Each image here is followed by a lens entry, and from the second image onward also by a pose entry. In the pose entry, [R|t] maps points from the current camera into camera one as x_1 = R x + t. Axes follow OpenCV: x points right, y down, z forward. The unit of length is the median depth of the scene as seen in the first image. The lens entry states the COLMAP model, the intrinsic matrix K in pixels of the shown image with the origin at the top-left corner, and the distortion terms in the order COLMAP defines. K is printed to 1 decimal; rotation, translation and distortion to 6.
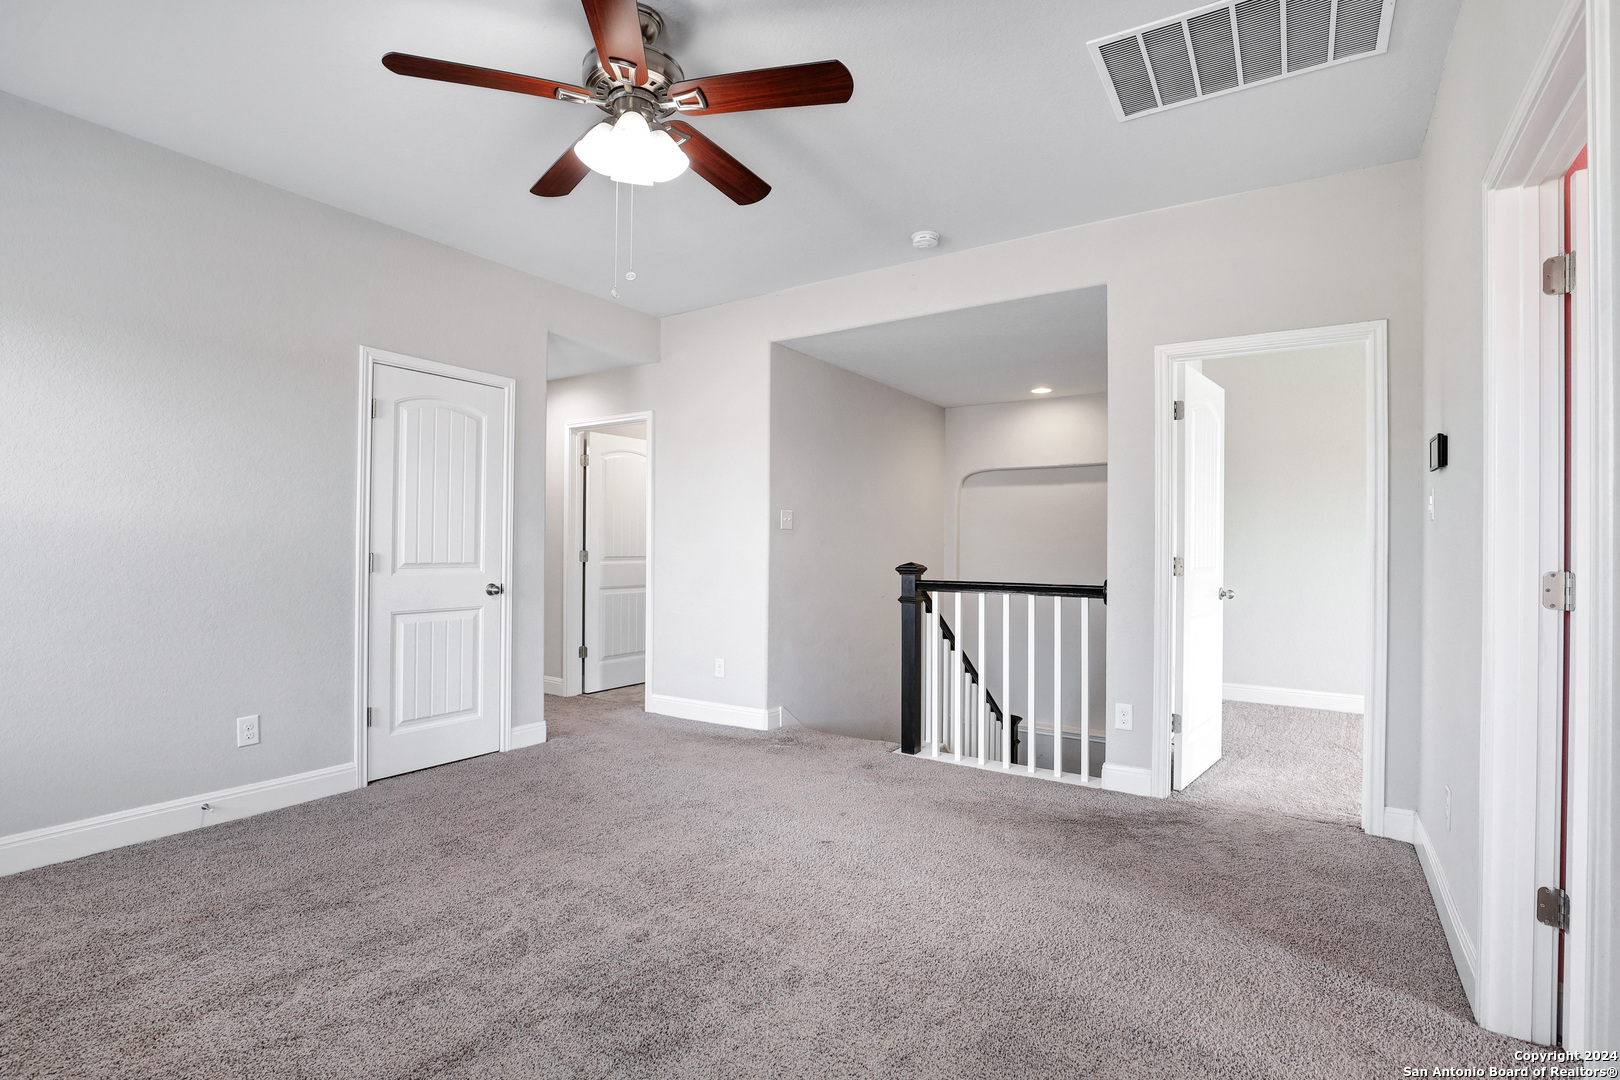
lens RADIAL K [[760.3, 0, 820.9], [0, 760.3, 540.9], [0, 0, 1]] dist [-0.030907, 0.004695]
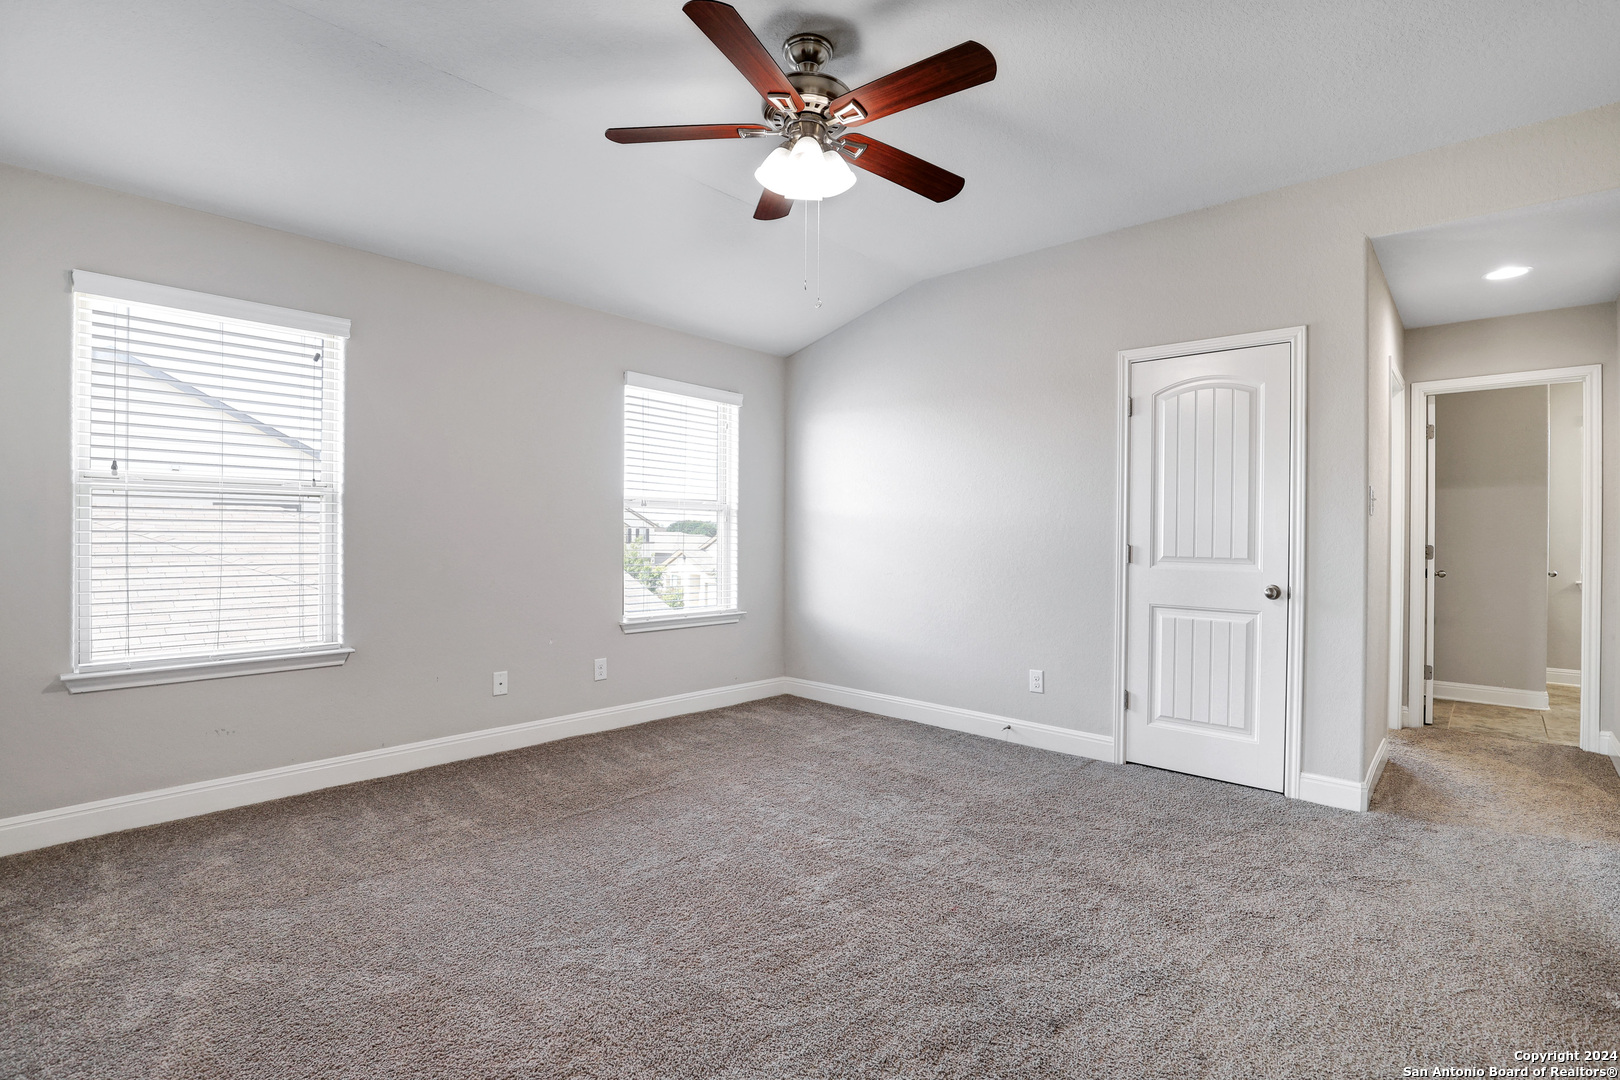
lens RADIAL K [[760.3, 0, 808.9], [0, 760.3, 540.0], [0, 0, 1]] dist [-0.030907, 0.004695]
pose [[-0.169339, 0.005665, -0.985542, 0.506535], [0.001066, 0.999984, 0.005564, 0.002480], [0.985557, -0.000109, -0.169342, 0.719633]]
